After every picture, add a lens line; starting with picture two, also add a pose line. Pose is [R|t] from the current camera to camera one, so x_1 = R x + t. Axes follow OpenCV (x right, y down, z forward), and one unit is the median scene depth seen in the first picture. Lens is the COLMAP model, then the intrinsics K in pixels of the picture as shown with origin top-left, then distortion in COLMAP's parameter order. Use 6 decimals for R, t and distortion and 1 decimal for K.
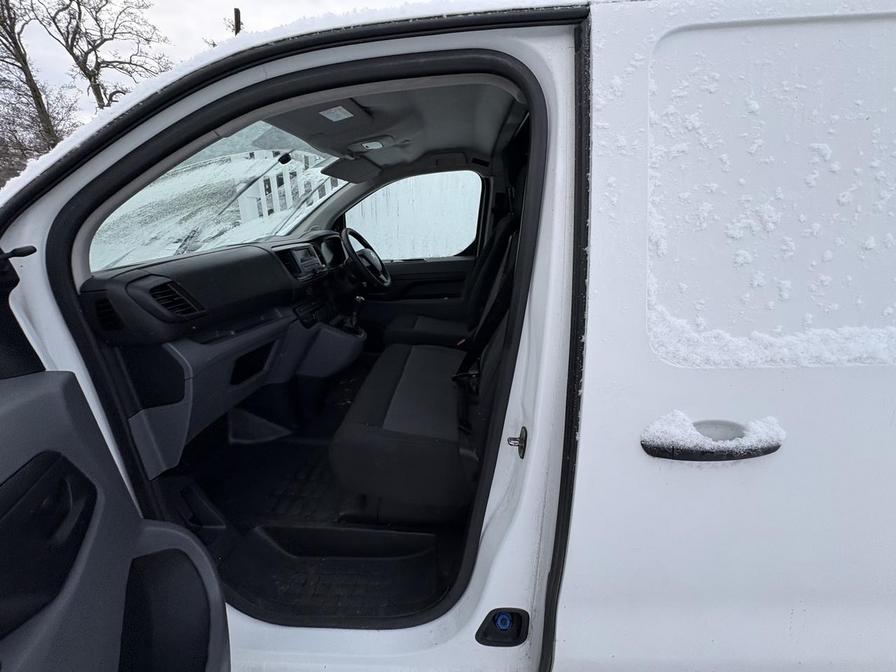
lens RADIAL K [[352.7, 0, 448.0], [0, 352.7, 336.0], [0, 0, 1]] dist [-0.005299, 0.000496]
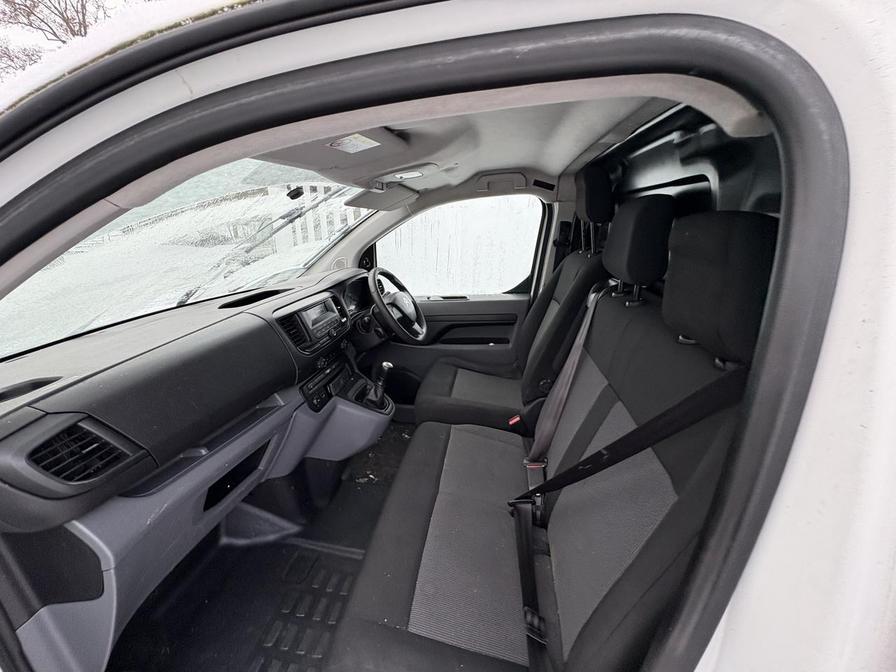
lens RADIAL K [[352.7, 0, 448.0], [0, 352.7, 336.0], [0, 0, 1]] dist [-0.005299, 0.000496]
pose [[0.995303, 0.034691, -0.090376, -0.046259], [-0.034896, 0.999391, -0.000688, -0.174345], [0.090297, 0.003838, 0.995908, 0.230200]]
